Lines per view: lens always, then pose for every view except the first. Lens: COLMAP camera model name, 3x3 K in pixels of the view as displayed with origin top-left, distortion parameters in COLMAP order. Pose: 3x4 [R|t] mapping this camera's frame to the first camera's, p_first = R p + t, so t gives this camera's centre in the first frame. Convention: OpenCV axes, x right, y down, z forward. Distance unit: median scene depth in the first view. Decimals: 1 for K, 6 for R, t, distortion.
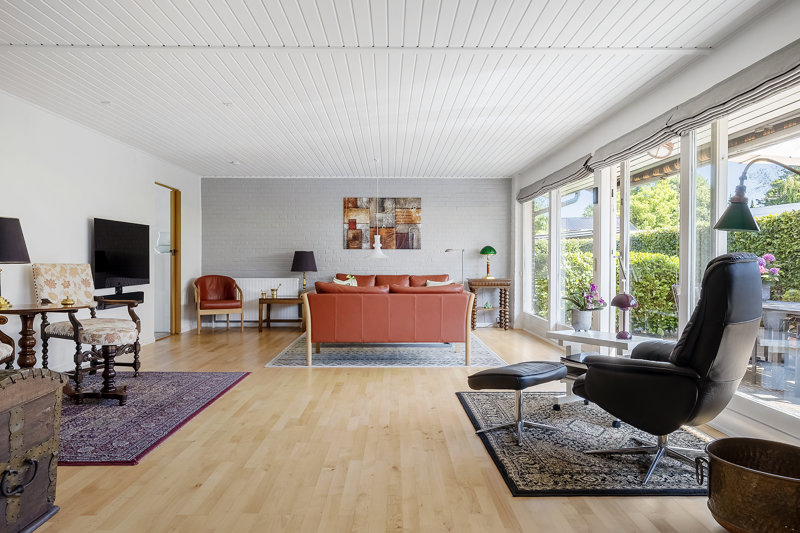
lens RADIAL K [[551.0, 0, 399.6], [0, 551.0, 267.0], [0, 0, 1]] dist [0.000928, 0.000026]
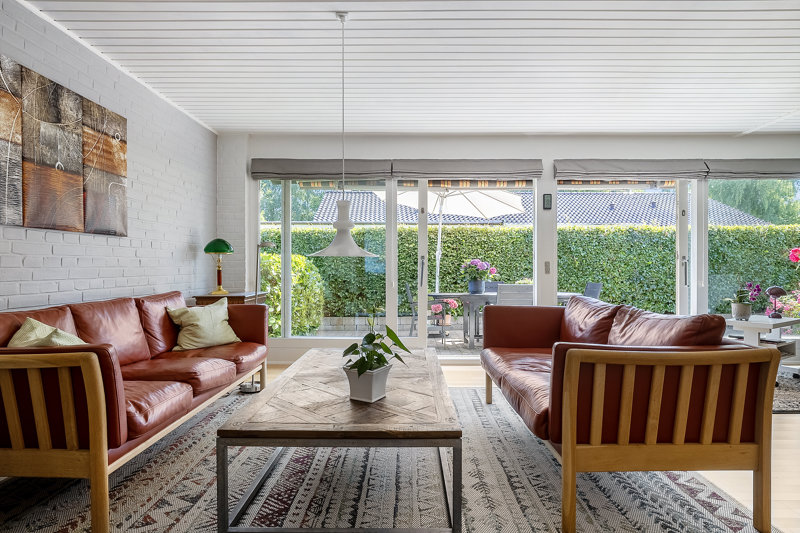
lens RADIAL K [[439.9, 0, 401.9], [0, 439.9, 265.6], [0, 0, 1]] dist [-0.005771, 0.001586]
pose [[0.014408, 0.002548, 0.999893, -0.306253], [0.006569, 0.999975, -0.002643, -0.006814], [-0.999875, 0.006607, 0.014391, 0.776652]]
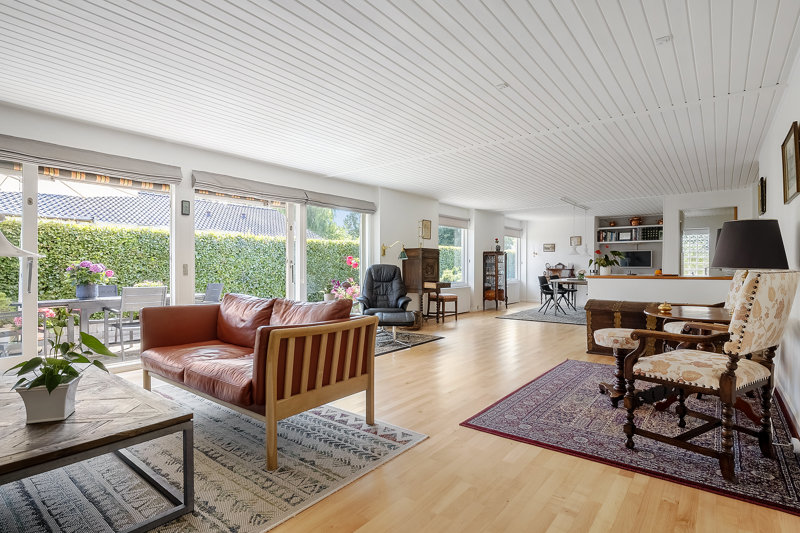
lens RADIAL K [[413.3, 0, 403.0], [0, 413.3, 268.7], [0, 0, 1]] dist [-0.002122, 0.001401]
pose [[-0.781740, 0.002048, 0.623602, -0.320672], [0.006364, 0.999969, 0.004694, -0.006768], [-0.623572, 0.007638, -0.781728, 0.839597]]
